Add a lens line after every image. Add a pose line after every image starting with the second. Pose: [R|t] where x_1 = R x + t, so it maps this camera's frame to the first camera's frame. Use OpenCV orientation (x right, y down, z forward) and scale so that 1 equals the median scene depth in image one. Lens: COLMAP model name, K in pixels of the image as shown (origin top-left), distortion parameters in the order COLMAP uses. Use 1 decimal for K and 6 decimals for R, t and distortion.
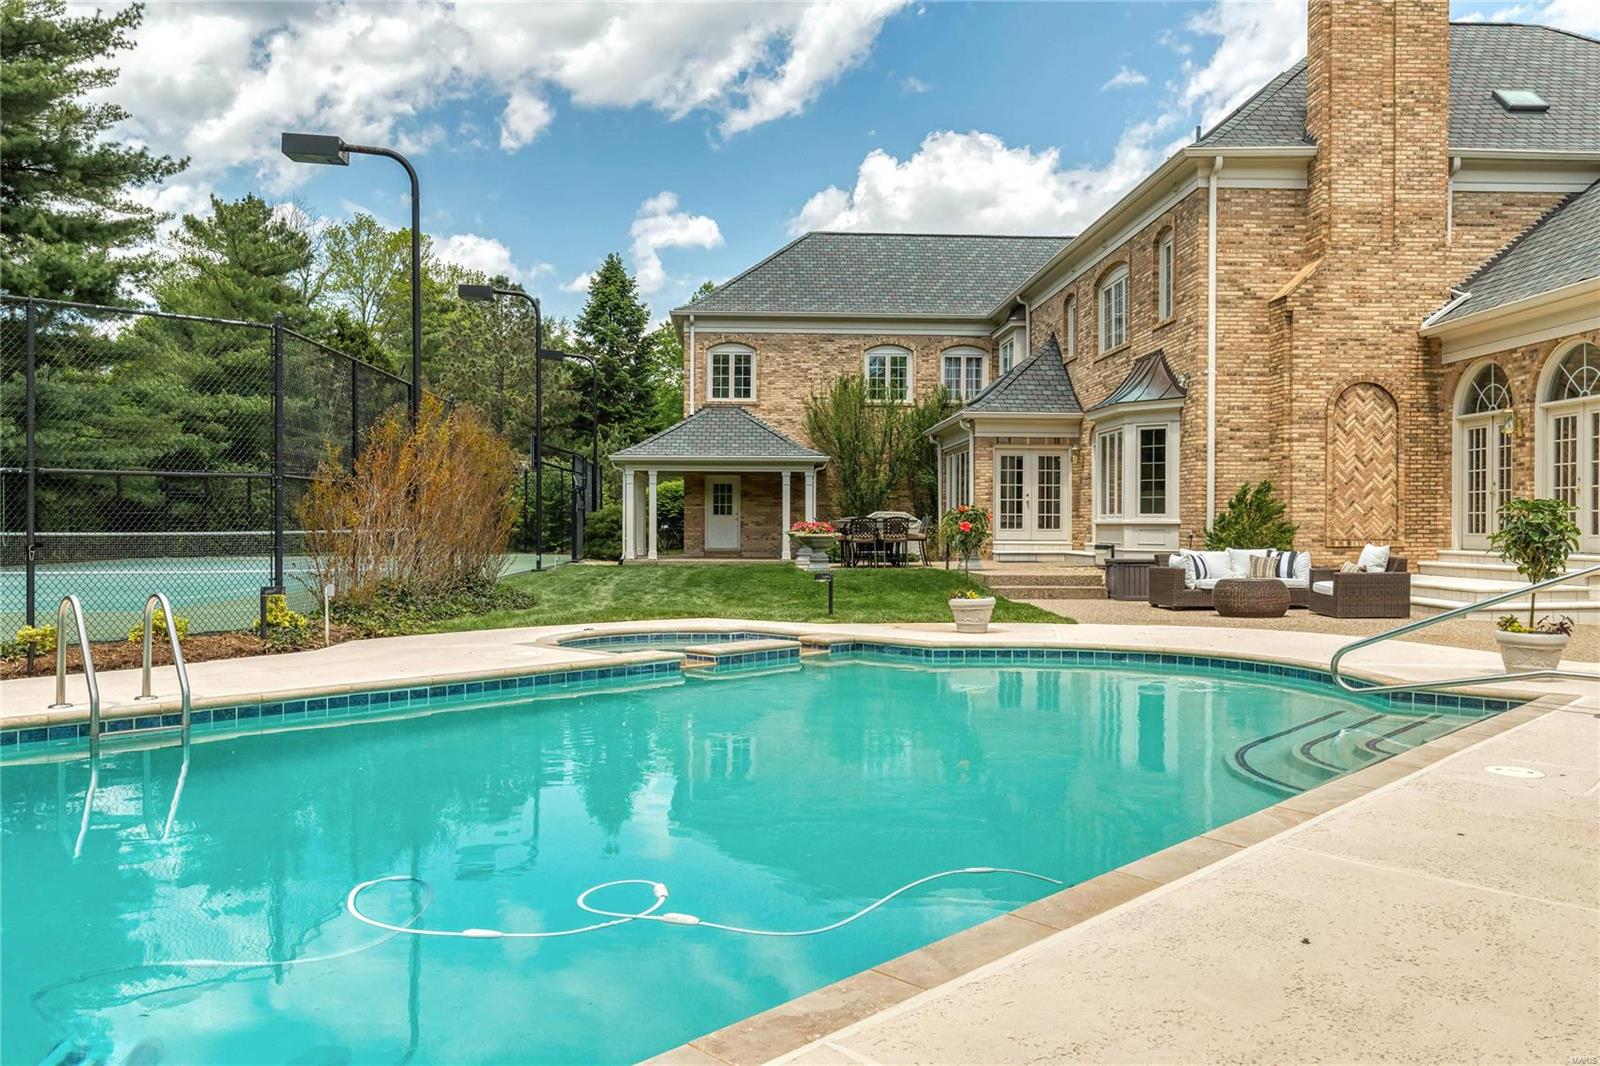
lens RADIAL K [[1260.0, 0, 795.4], [0, 1260.0, 524.9], [0, 0, 1]] dist [0.000815, -0.003048]
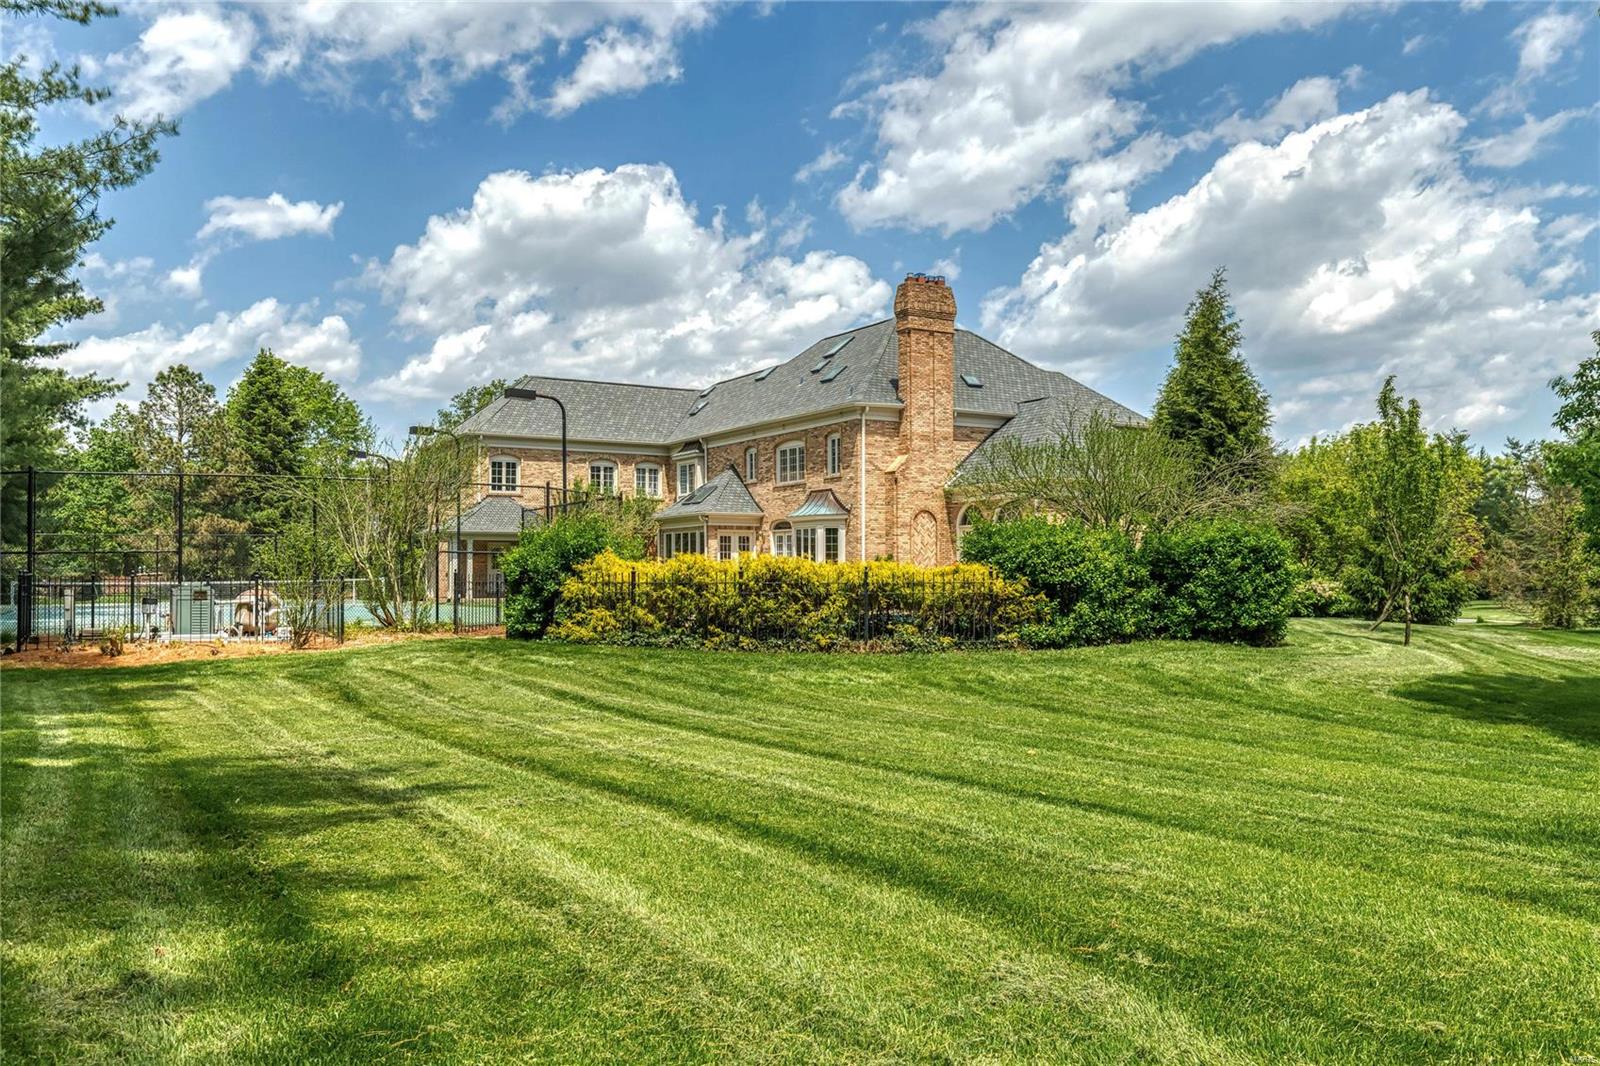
lens RADIAL K [[1287.2, 0, 805.4], [0, 1287.2, 523.3], [0, 0, 1]] dist [0.003325, -0.001703]
pose [[0.881183, 0.015146, 0.472532, -0.812848], [0.004734, 0.999154, -0.040855, 0.004094], [-0.472751, 0.038238, 0.880366, -0.917245]]
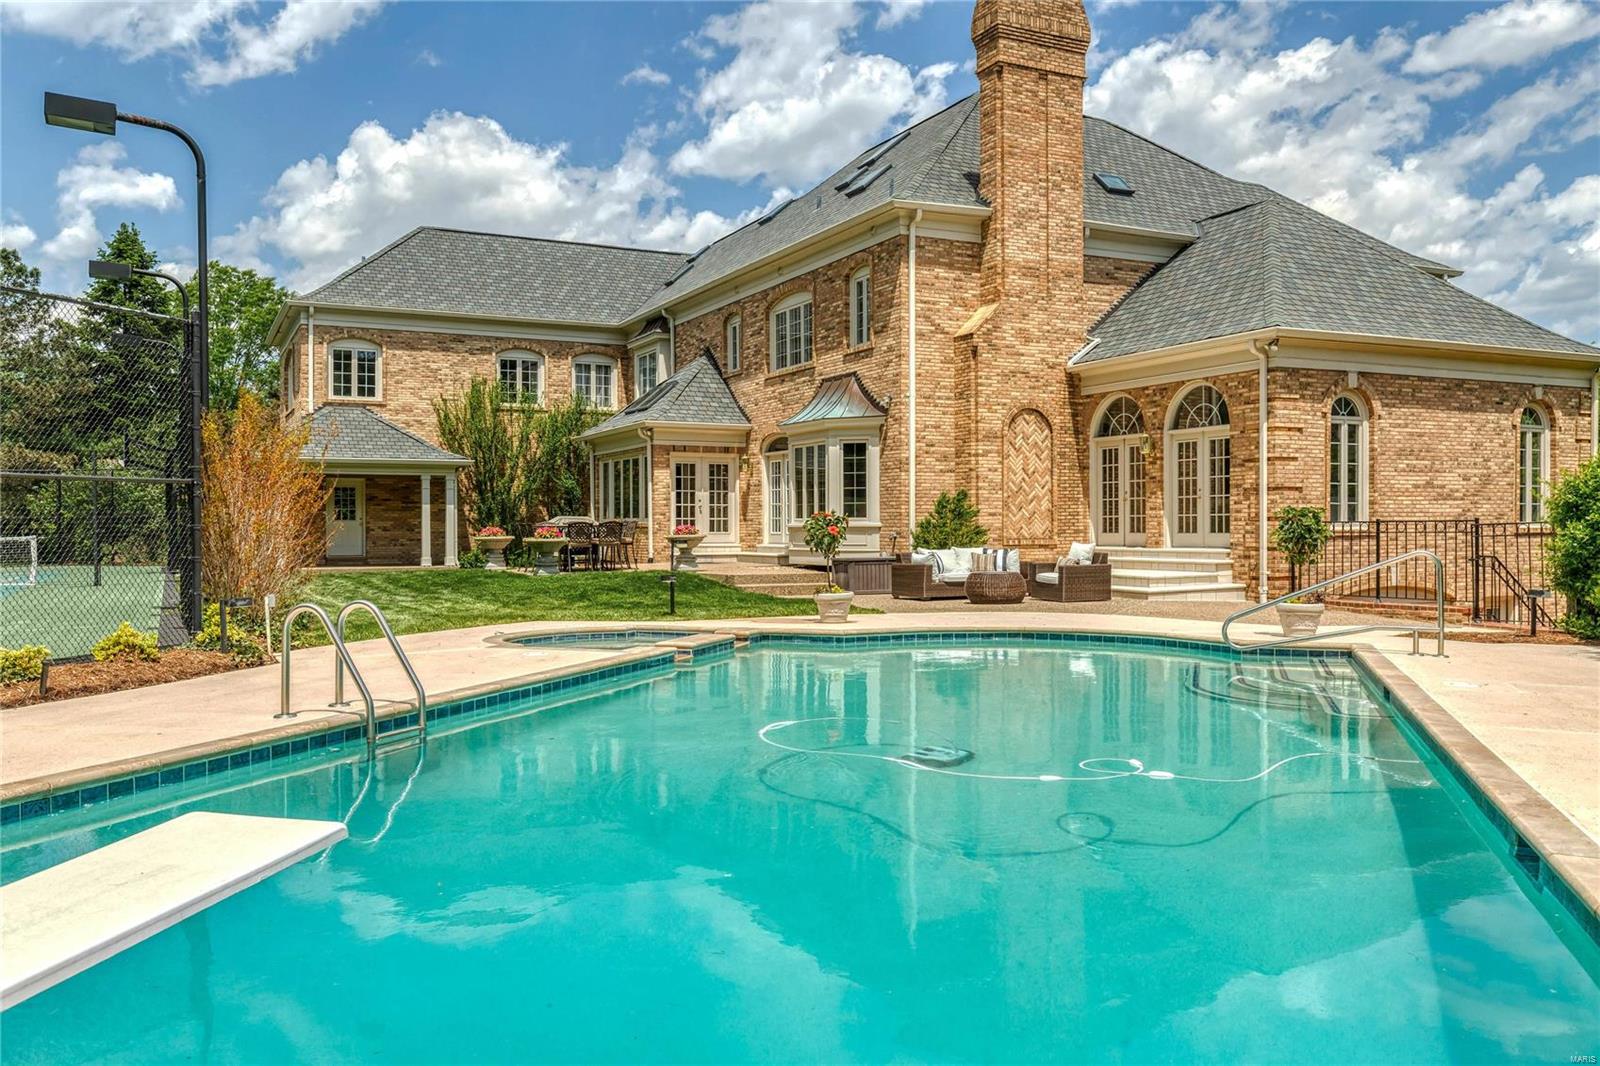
lens RADIAL K [[1287.2, 0, 805.4], [0, 1287.2, 523.3], [0, 0, 1]] dist [0.003325, -0.001703]
pose [[0.914090, -0.004801, 0.405482, -0.237610], [0.006453, 0.999976, -0.002708, -0.001182], [-0.405459, 0.005092, 0.914099, -0.037485]]
